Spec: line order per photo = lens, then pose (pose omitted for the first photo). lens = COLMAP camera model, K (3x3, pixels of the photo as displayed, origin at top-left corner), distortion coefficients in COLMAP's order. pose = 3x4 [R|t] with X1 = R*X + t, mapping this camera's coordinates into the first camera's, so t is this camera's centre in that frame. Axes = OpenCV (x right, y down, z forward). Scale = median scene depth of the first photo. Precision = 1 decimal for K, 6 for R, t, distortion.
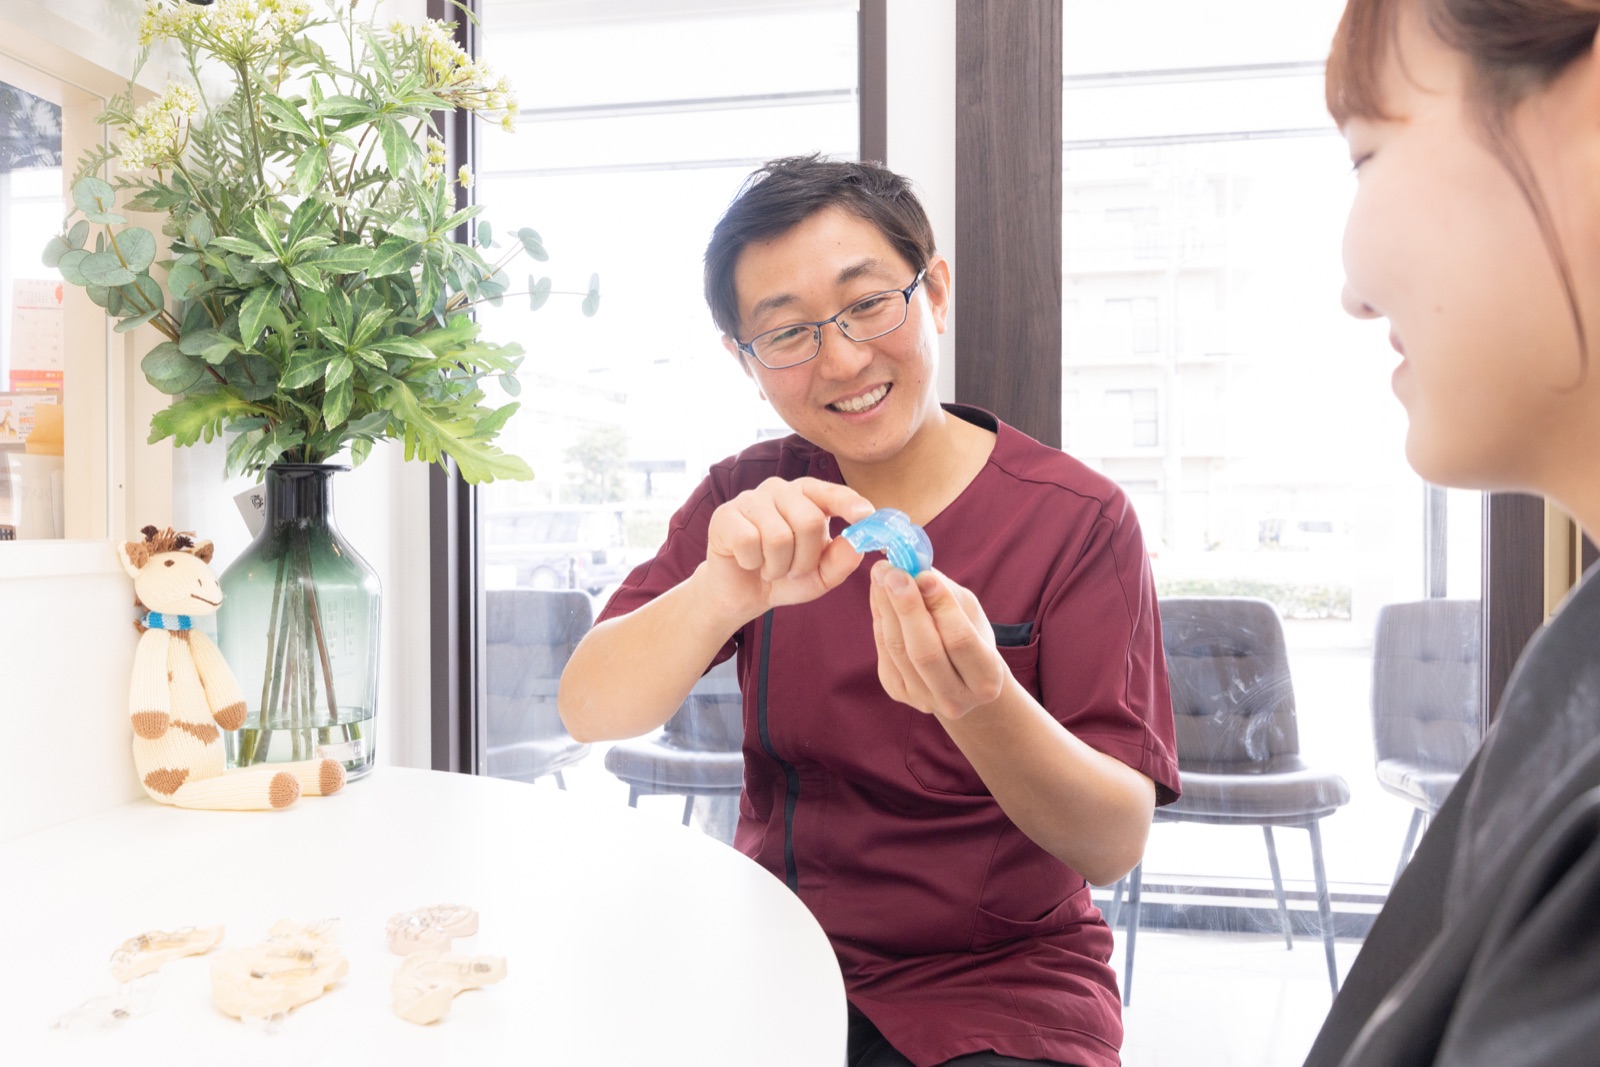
lens RADIAL K [[1365.1, 0, 800.0], [0, 1365.1, 533.5], [0, 0, 1]] dist [0.012723, 0.011165]
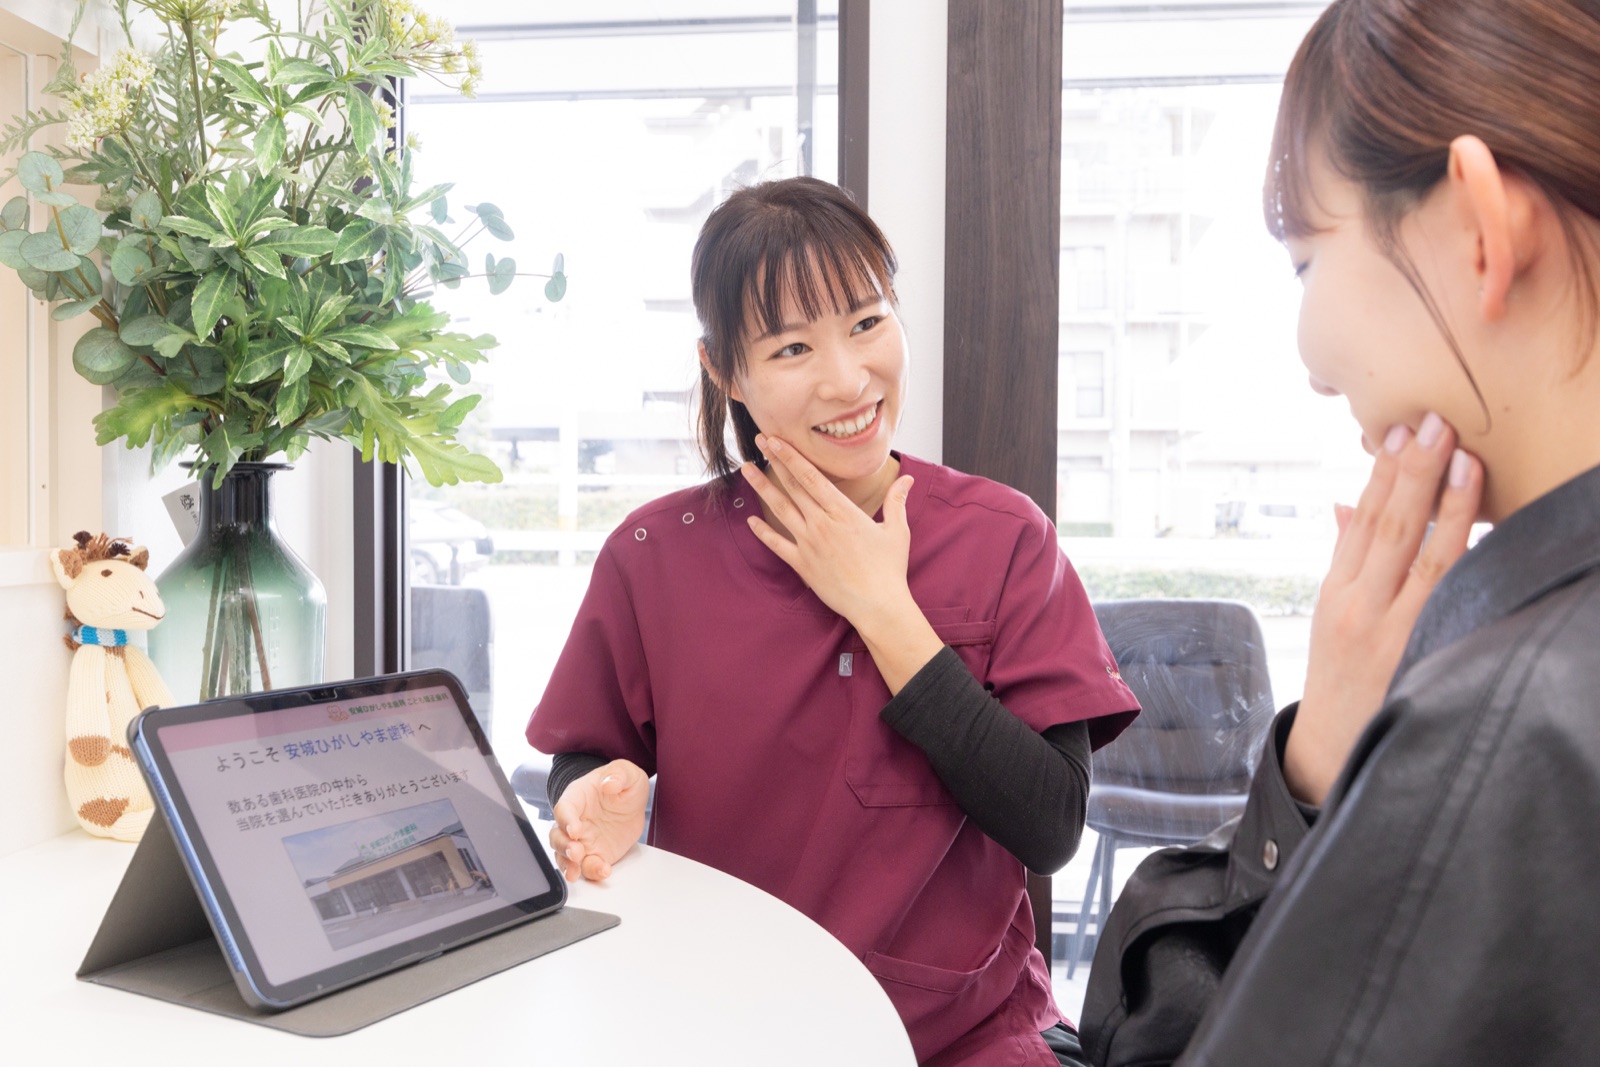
lens RADIAL K [[1585.0, 0, 800.0], [0, 1585.0, 533.5], [0, 0, 1]] dist [0.004659, 0.005670]
pose [[0.997711, 0.007054, 0.067253, -0.069521], [-0.007860, 0.999900, 0.011720, -0.019761], [-0.067163, -0.012222, 0.997667, -0.079549]]
